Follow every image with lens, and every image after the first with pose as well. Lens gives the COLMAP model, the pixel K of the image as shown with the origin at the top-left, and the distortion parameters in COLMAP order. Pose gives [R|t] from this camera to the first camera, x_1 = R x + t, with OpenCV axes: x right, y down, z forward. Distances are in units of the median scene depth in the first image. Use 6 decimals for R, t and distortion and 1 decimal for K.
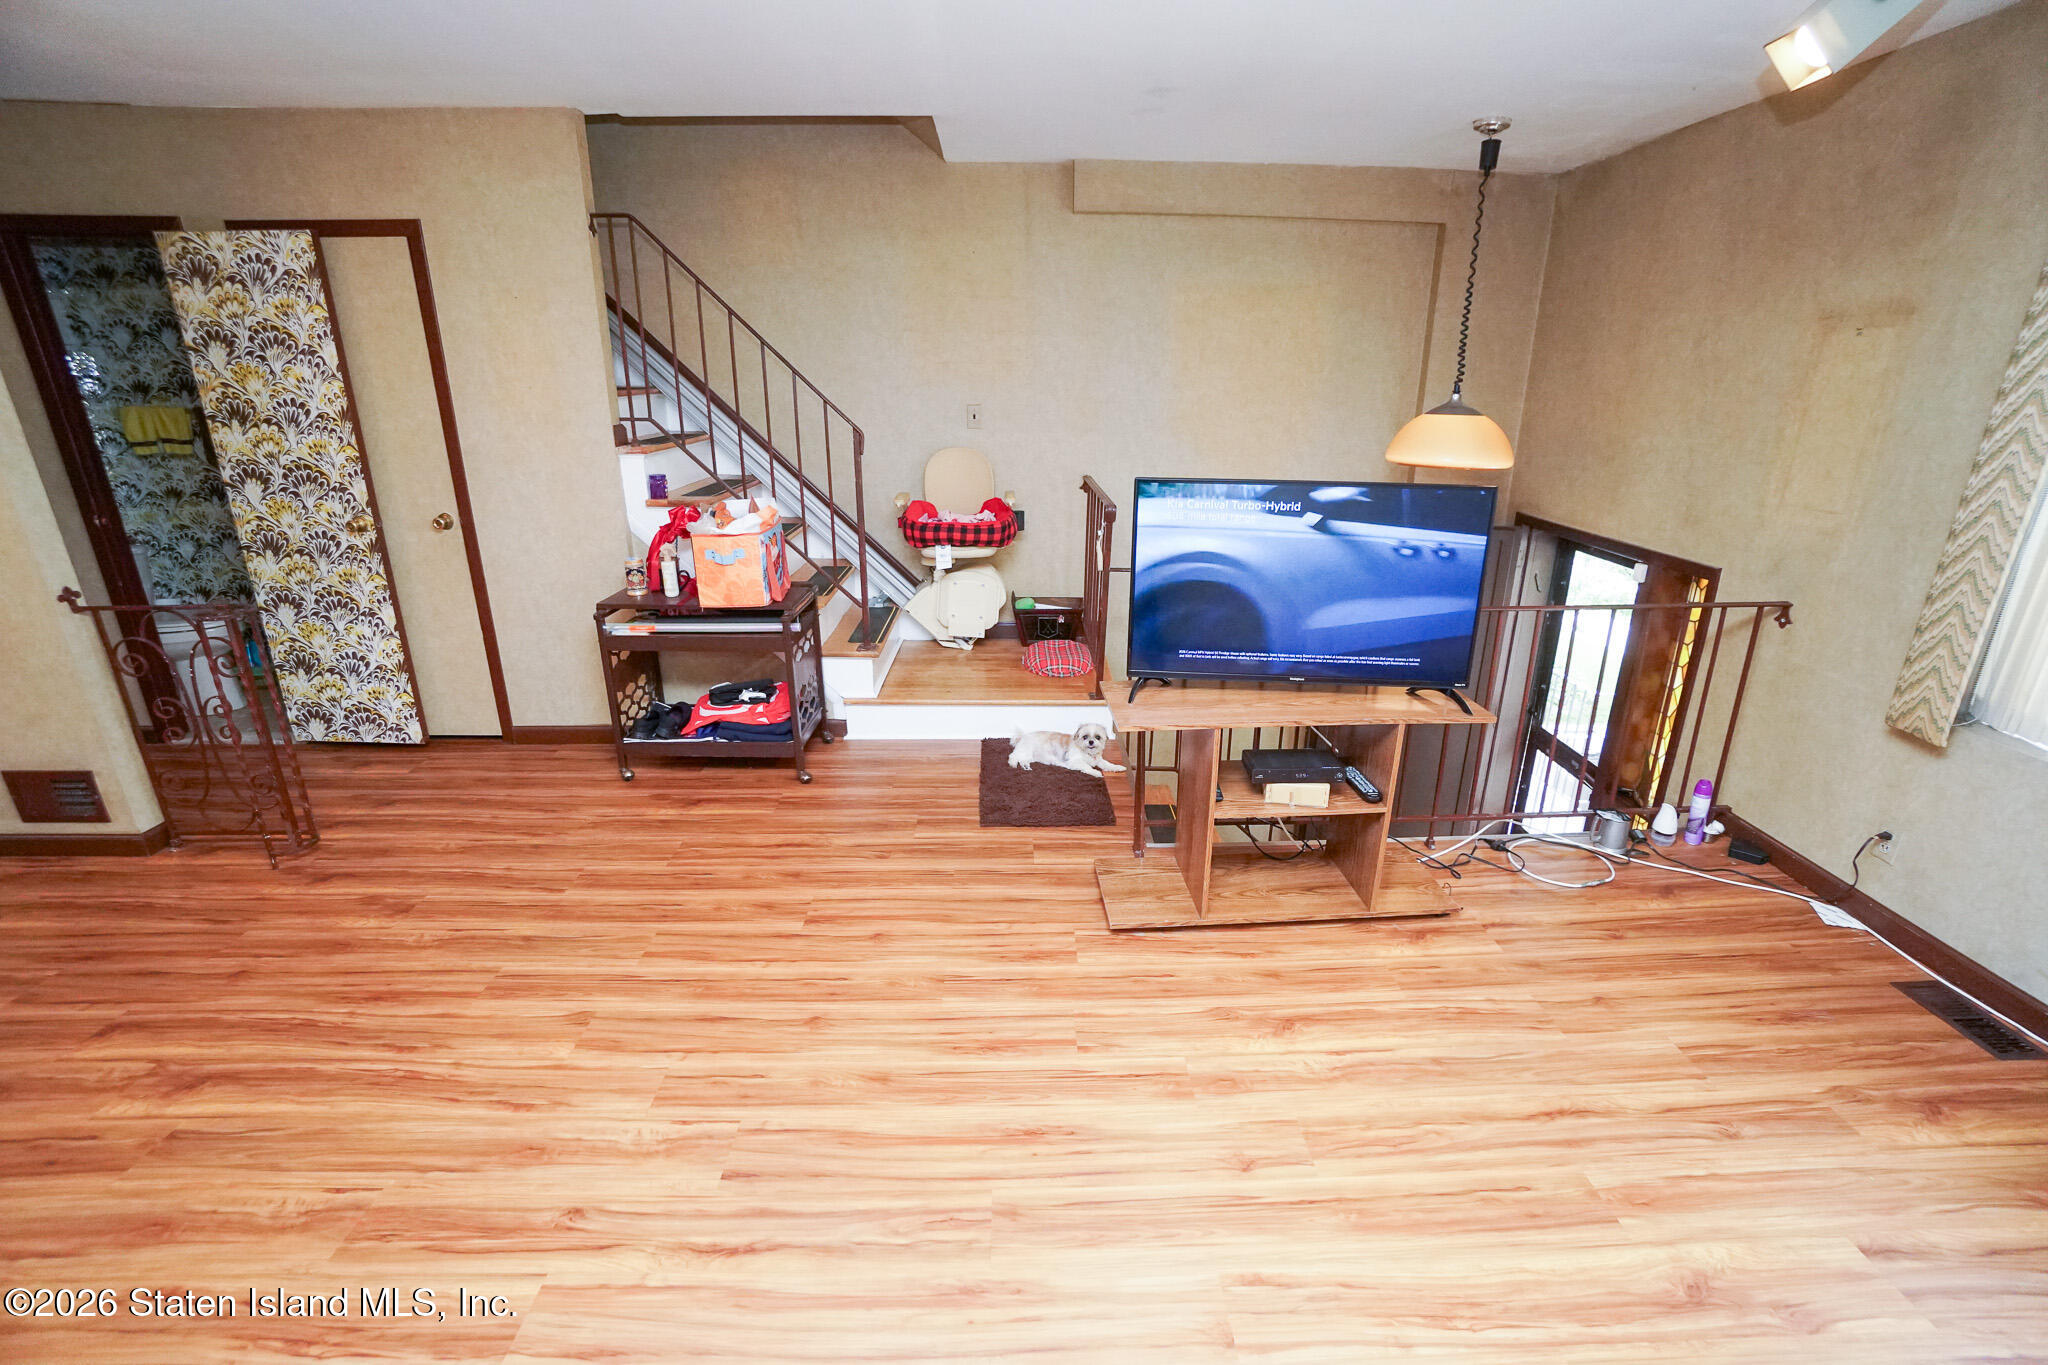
lens RADIAL K [[899.6, 0, 1034.4], [0, 899.6, 687.6], [0, 0, 1]] dist [-0.062432, 0.021933]
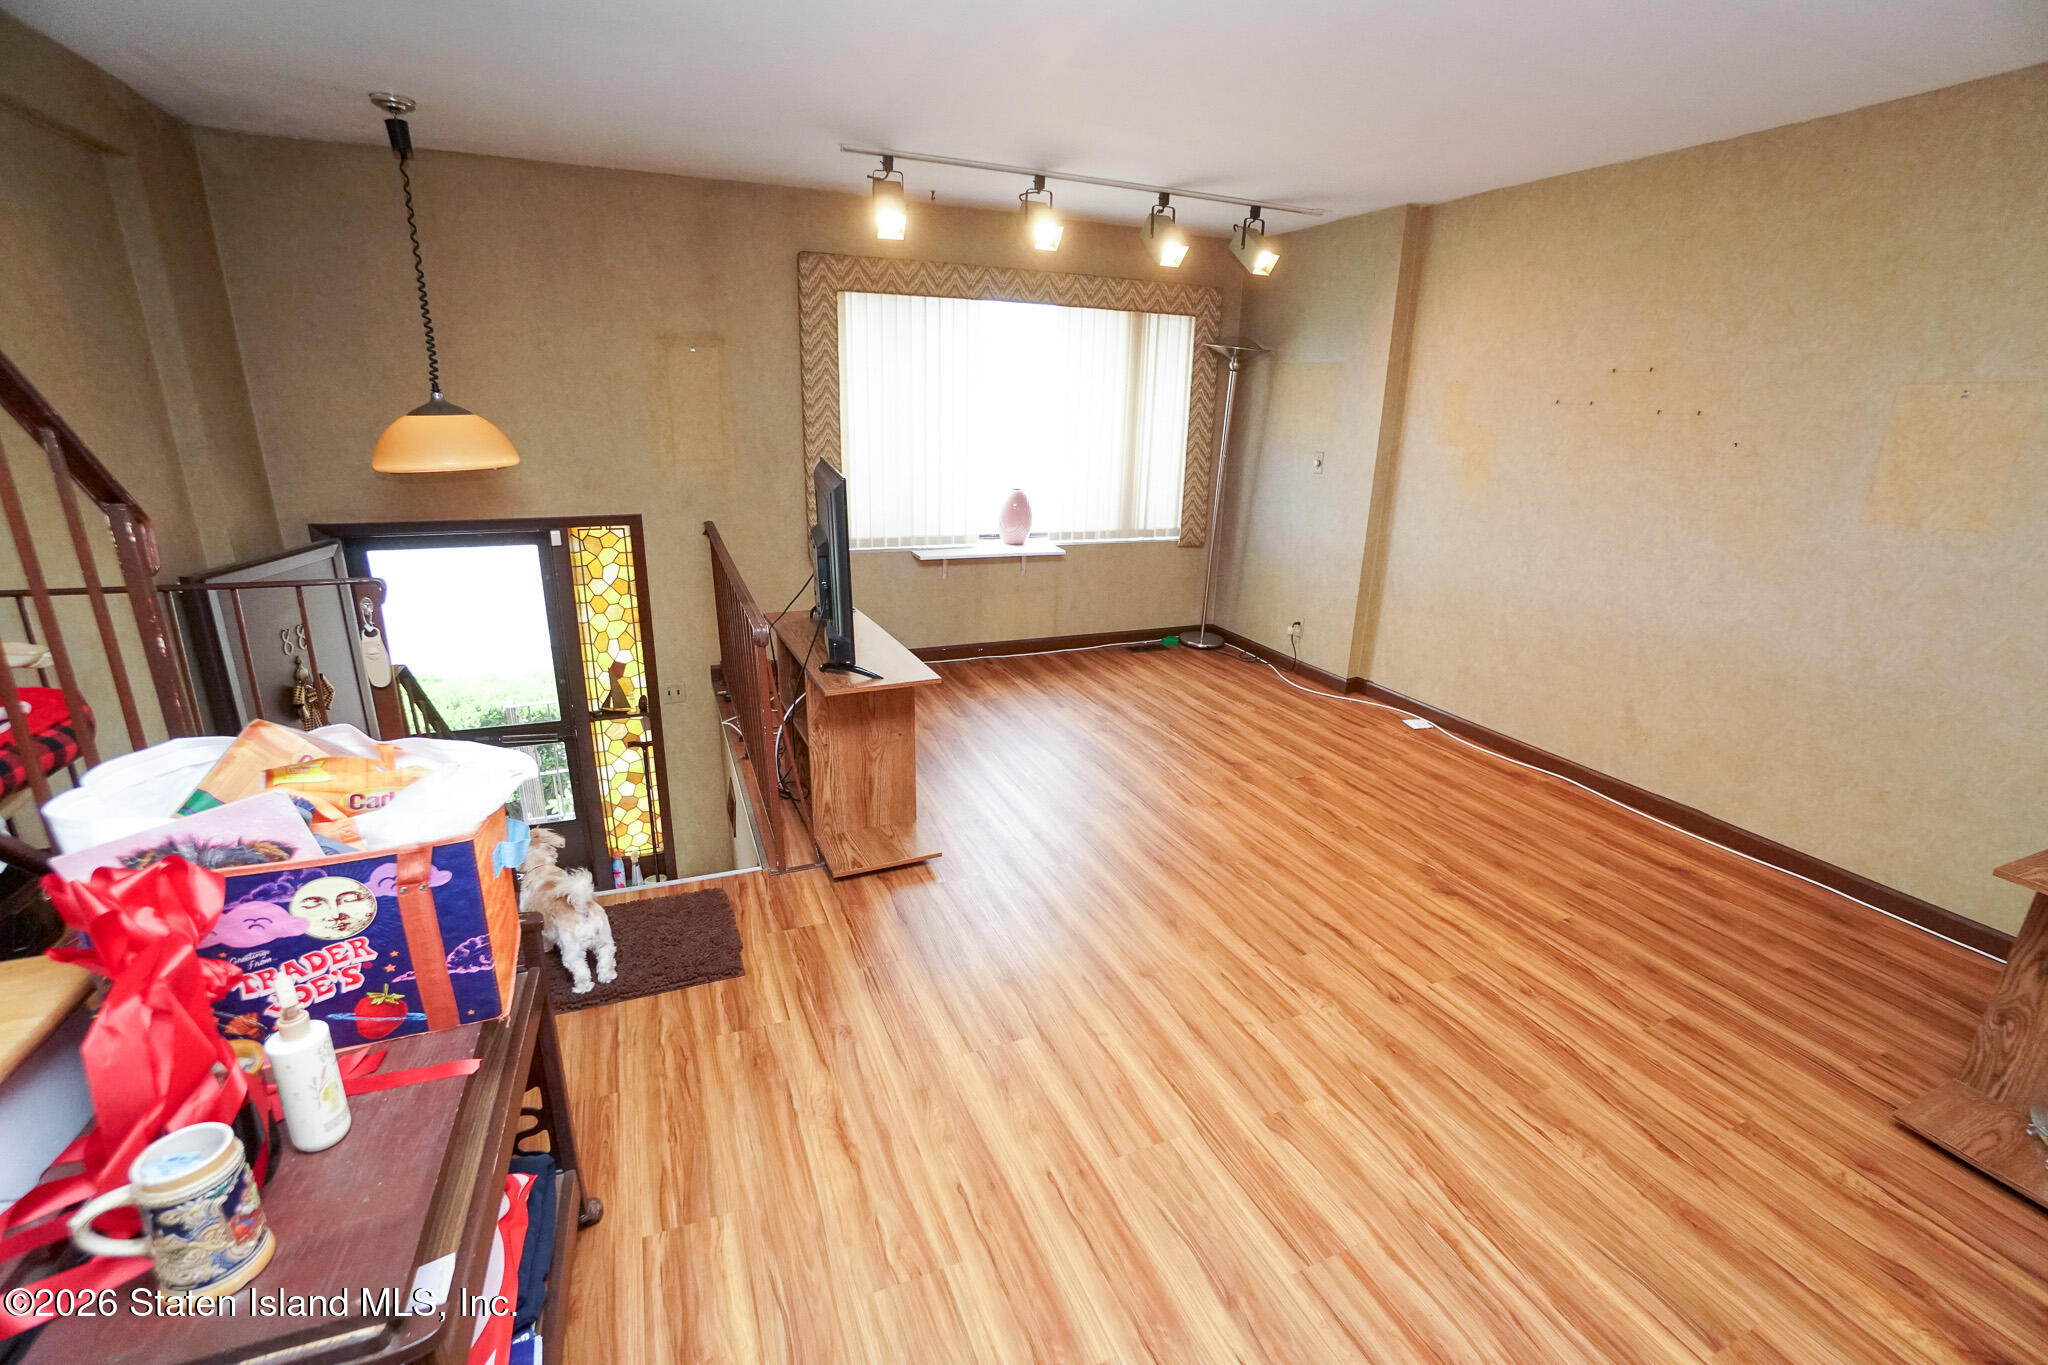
lens RADIAL K [[899.6, 0, 1025.0], [0, 899.6, 684.1], [0, 0, 1]] dist [-0.062432, 0.021933]
pose [[-0.364061, -0.300856, 0.881445, -0.958005], [0.273326, 0.870210, 0.409912, -0.394287], [-0.890366, 0.390155, -0.234578, 1.129097]]
